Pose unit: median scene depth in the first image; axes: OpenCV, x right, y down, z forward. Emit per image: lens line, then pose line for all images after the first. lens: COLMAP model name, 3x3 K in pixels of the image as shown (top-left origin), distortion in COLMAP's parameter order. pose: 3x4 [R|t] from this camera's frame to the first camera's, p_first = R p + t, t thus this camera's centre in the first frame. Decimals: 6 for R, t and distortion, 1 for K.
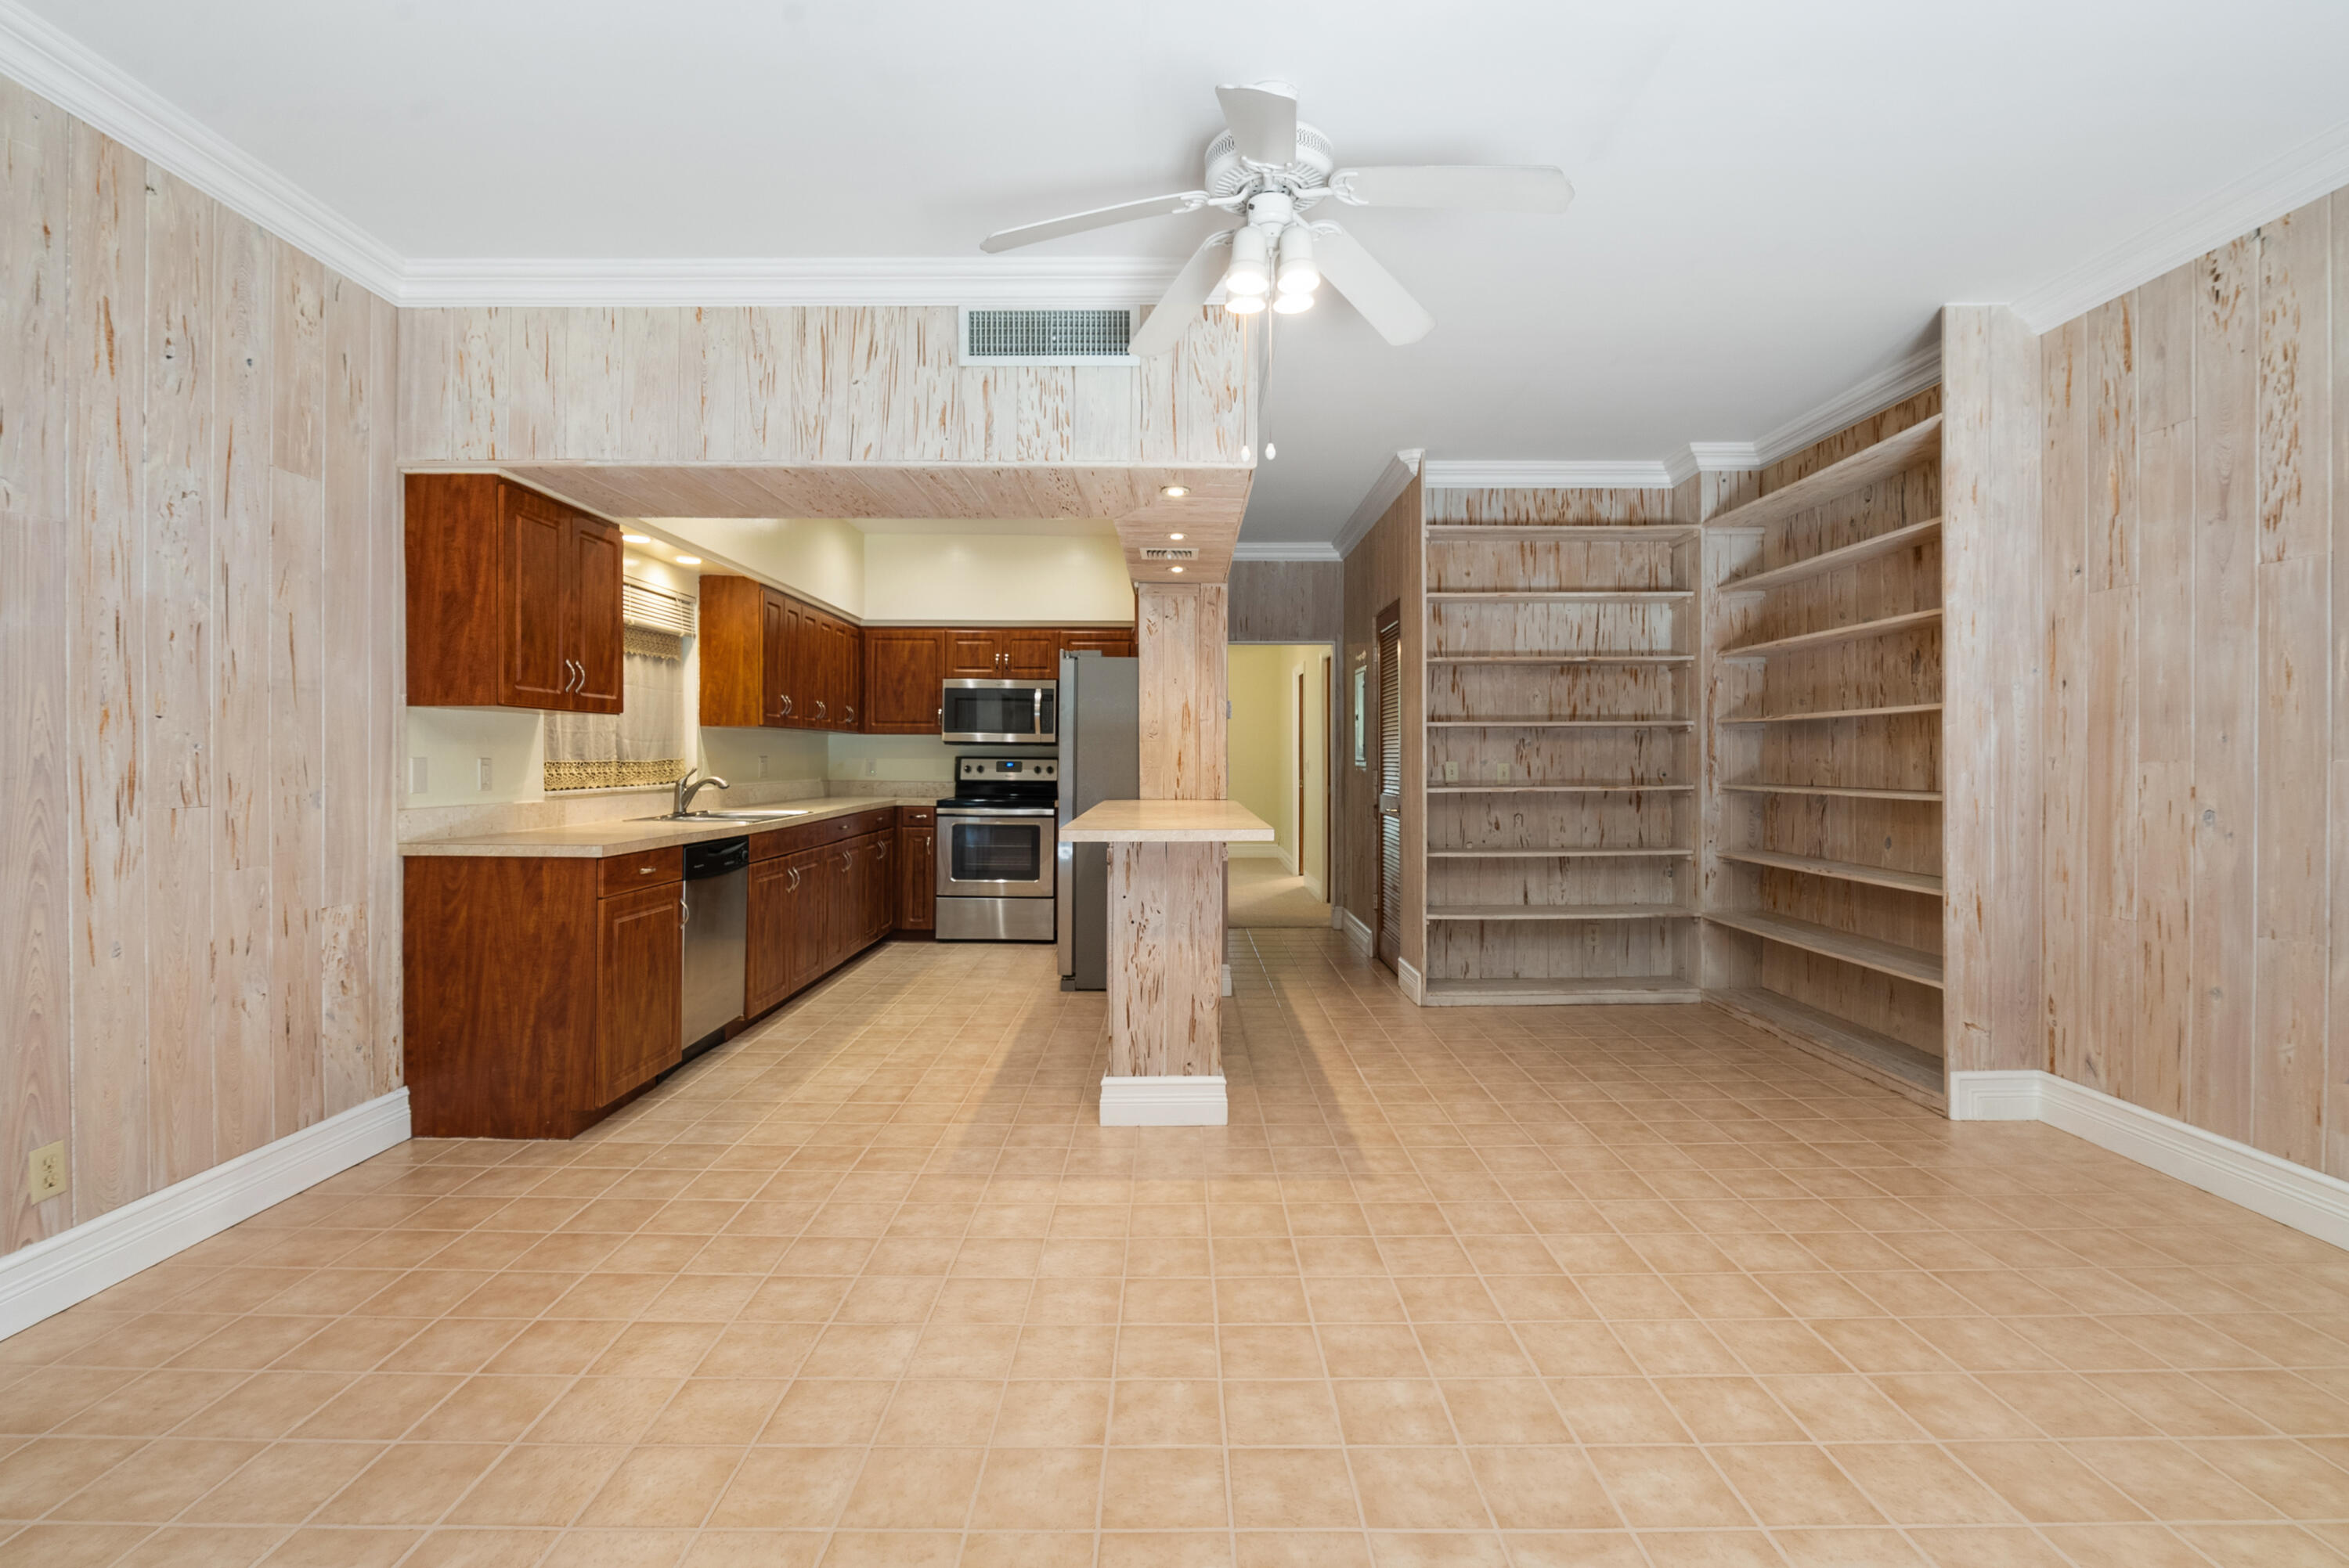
lens RADIAL K [[1073.6, 0, 1169.0], [0, 1073.6, 758.9], [0, 0, 1]] dist [-0.005450, 0.003082]
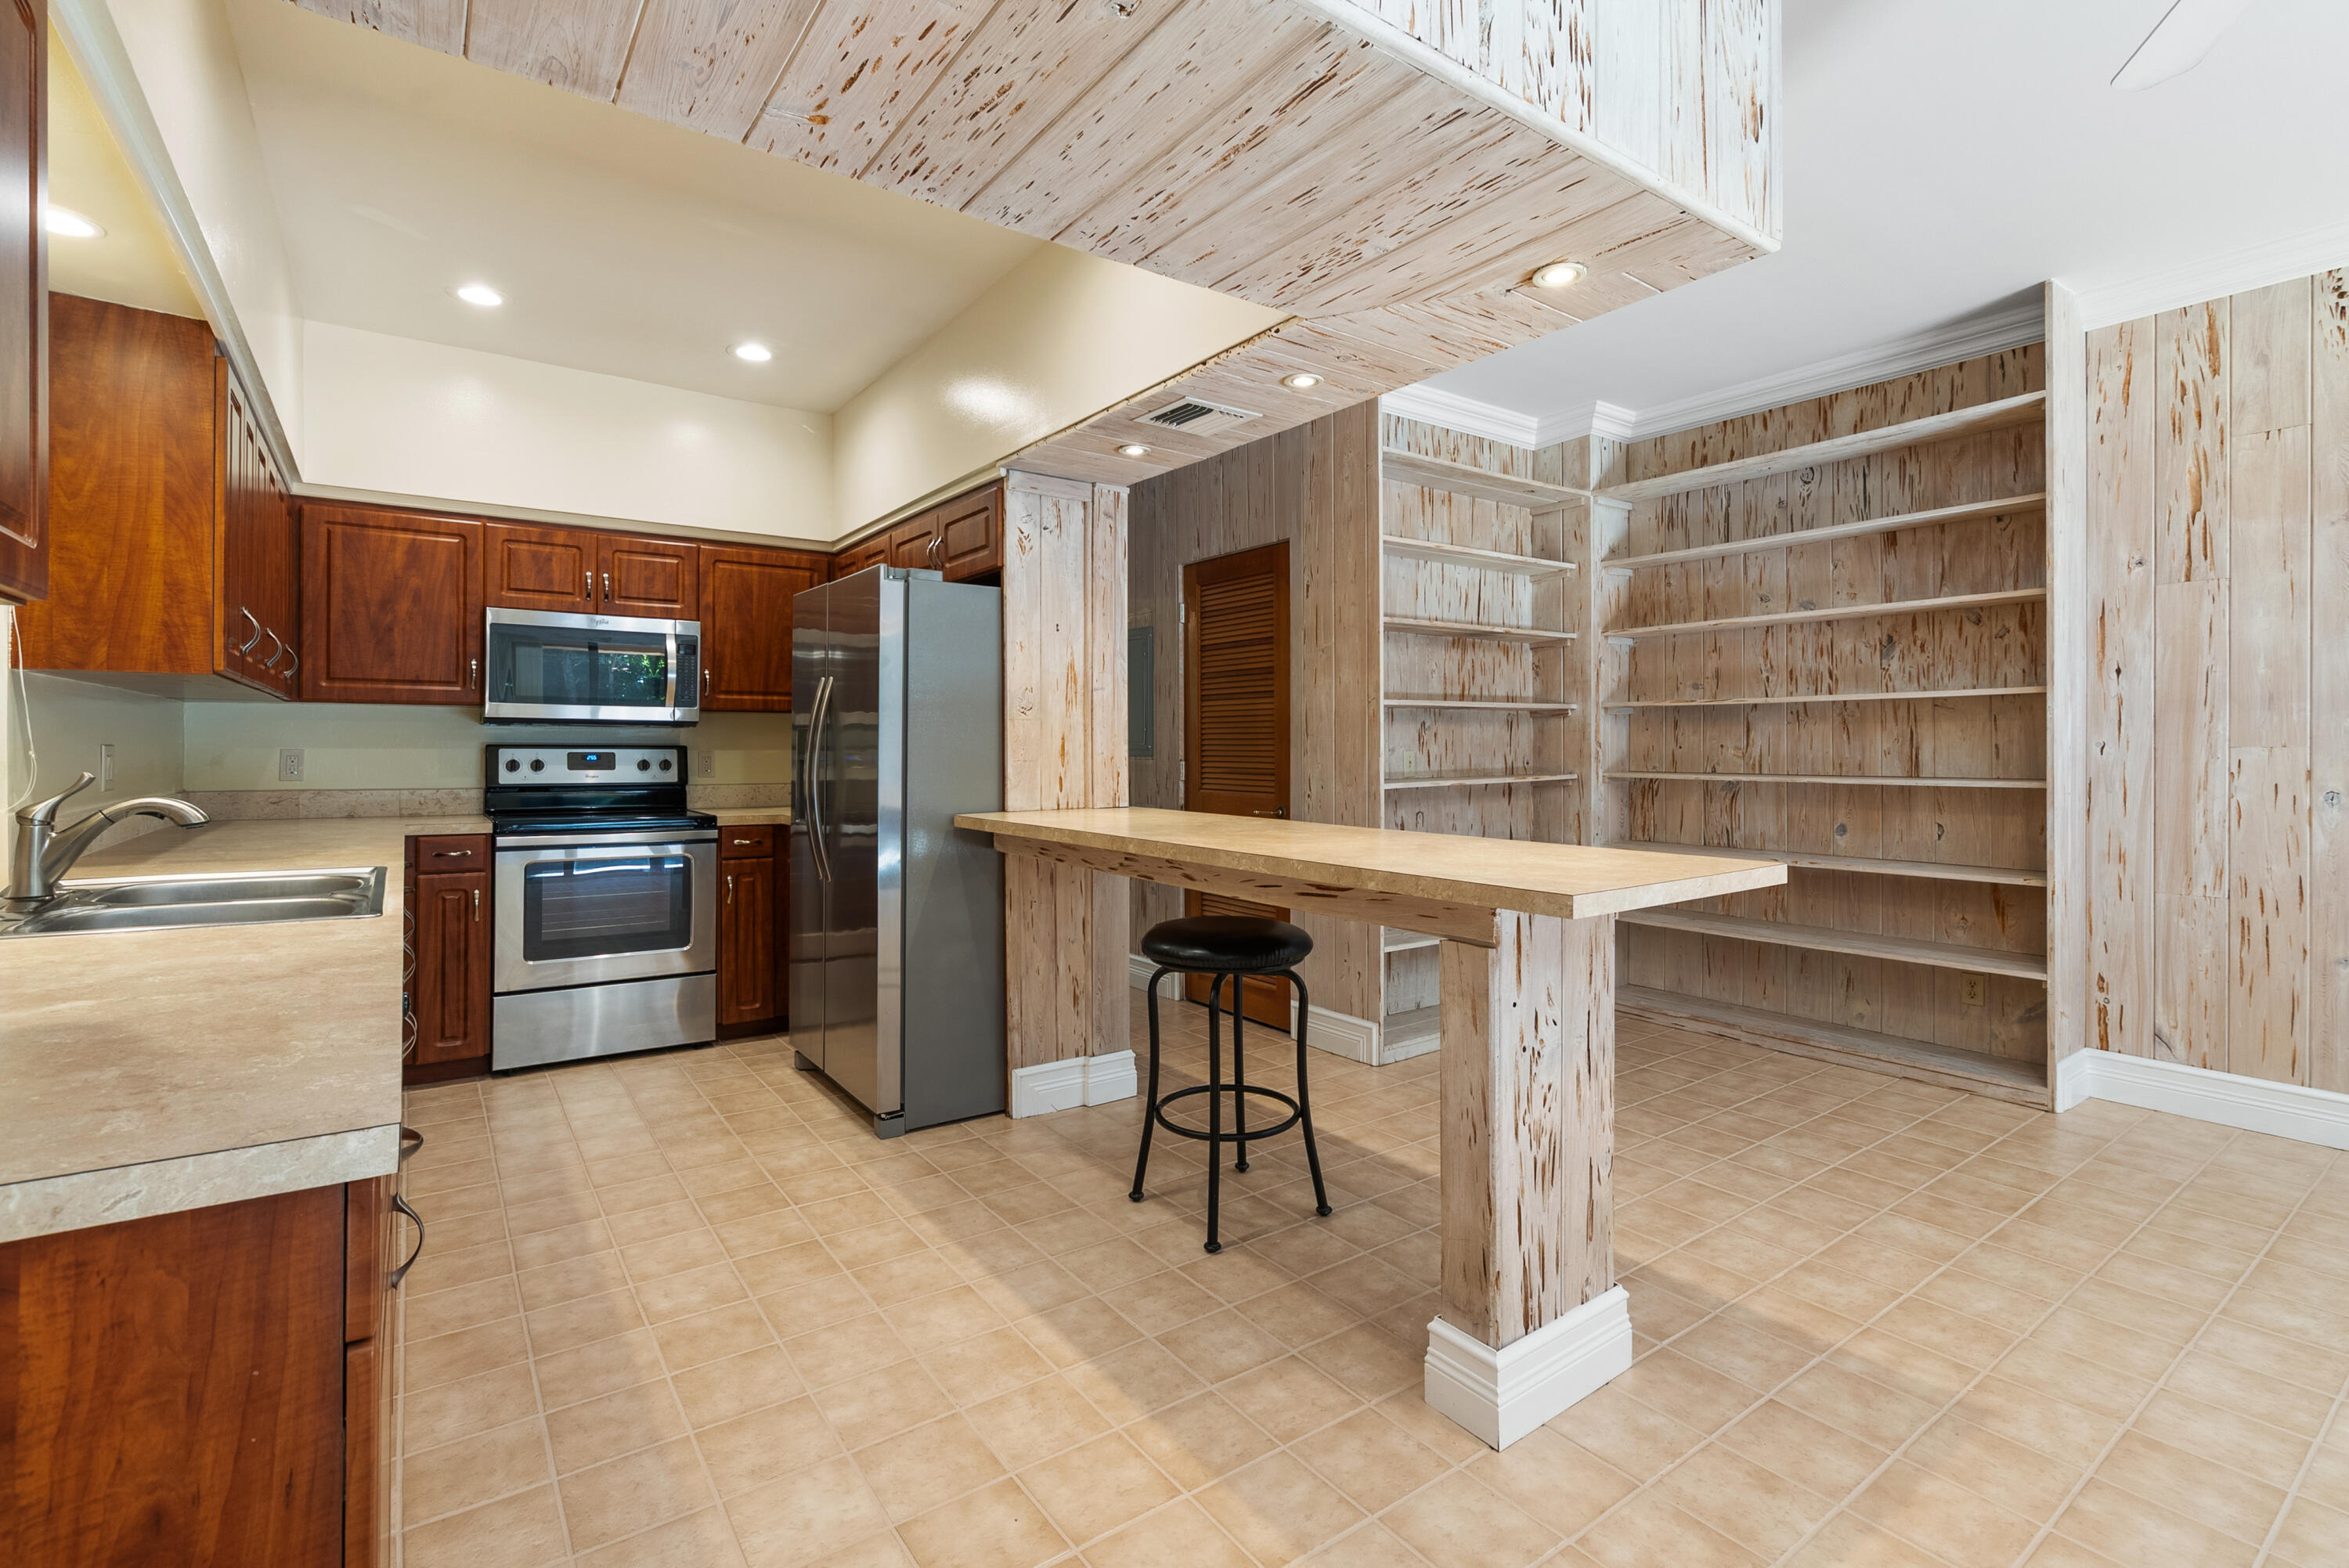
lens RADIAL K [[1073.6, 0, 1168.7], [0, 1073.6, 744.7], [0, 0, 1]] dist [-0.005450, 0.003082]
pose [[0.812804, -0.002191, 0.582533, -0.523391], [0.002629, 0.999997, 0.000094, -0.002254], [-0.582531, 0.001455, 0.812807, 0.703429]]
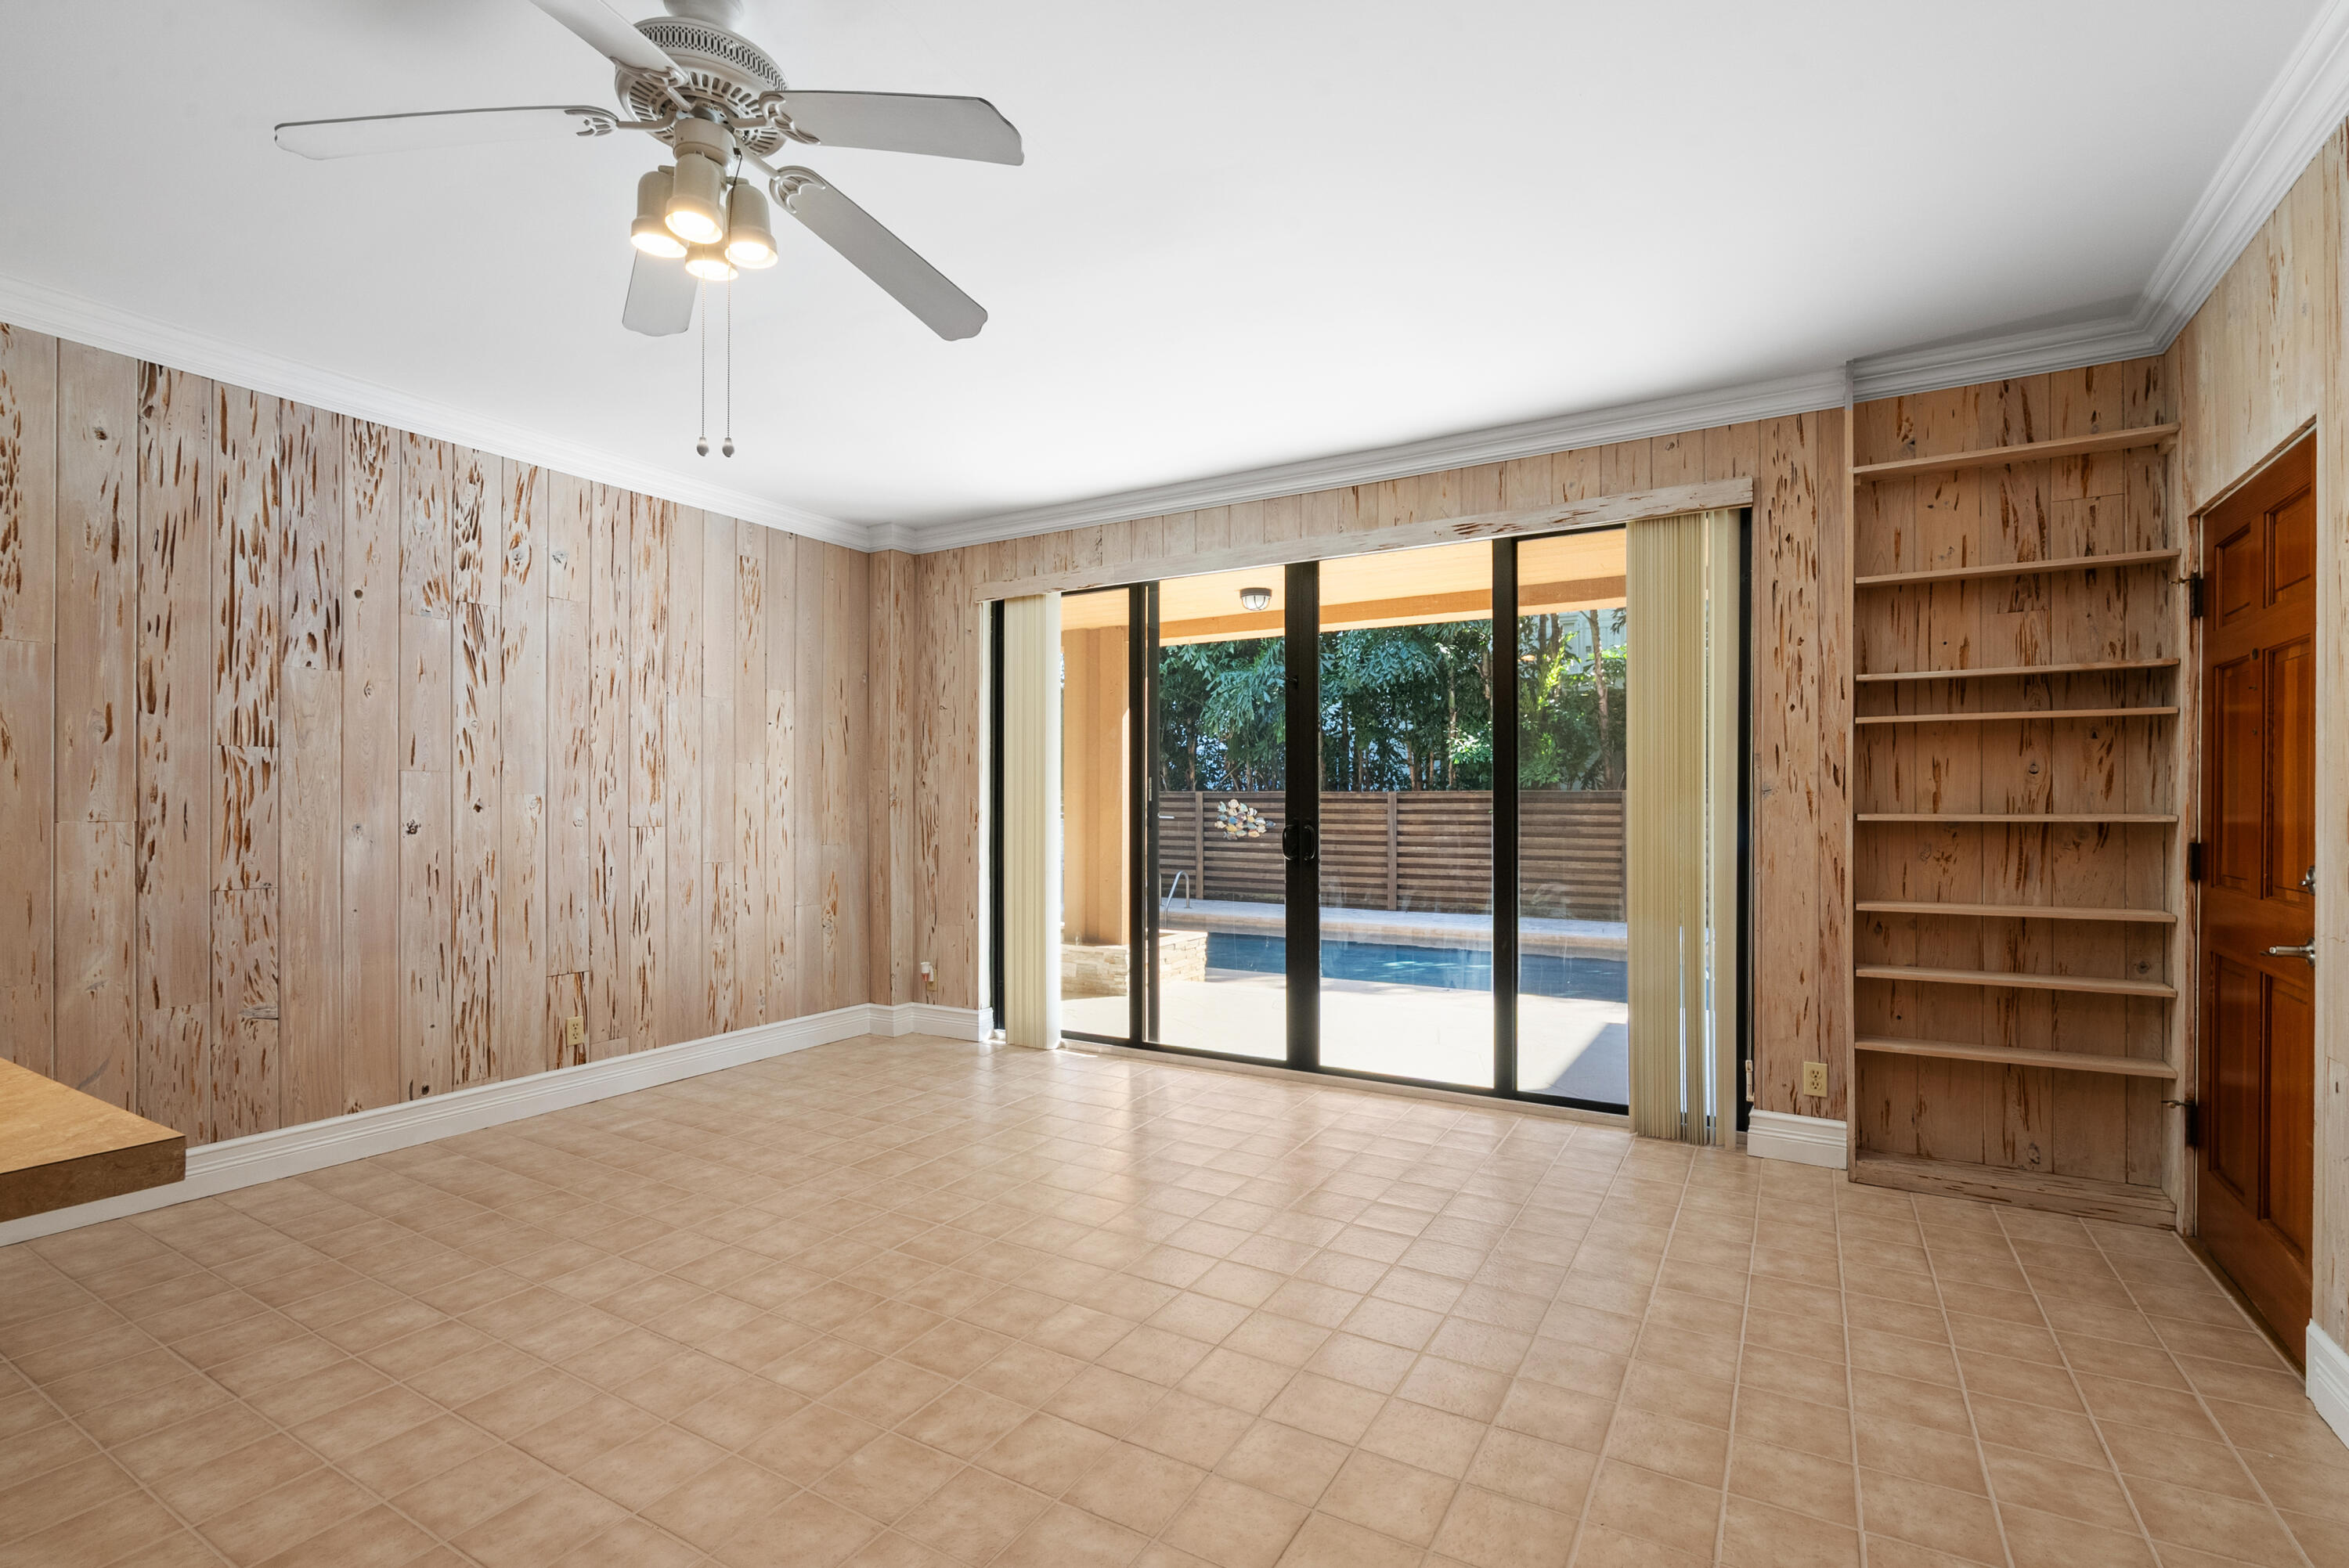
lens RADIAL K [[1073.6, 0, 1171.9], [0, 1073.6, 809.5], [0, 0, 1]] dist [-0.005450, 0.003082]
pose [[-0.862457, -0.002964, 0.506121, -0.438335], [-0.000024, 0.999983, 0.005815, -0.015149], [-0.506130, 0.005003, -0.862443, 1.084836]]
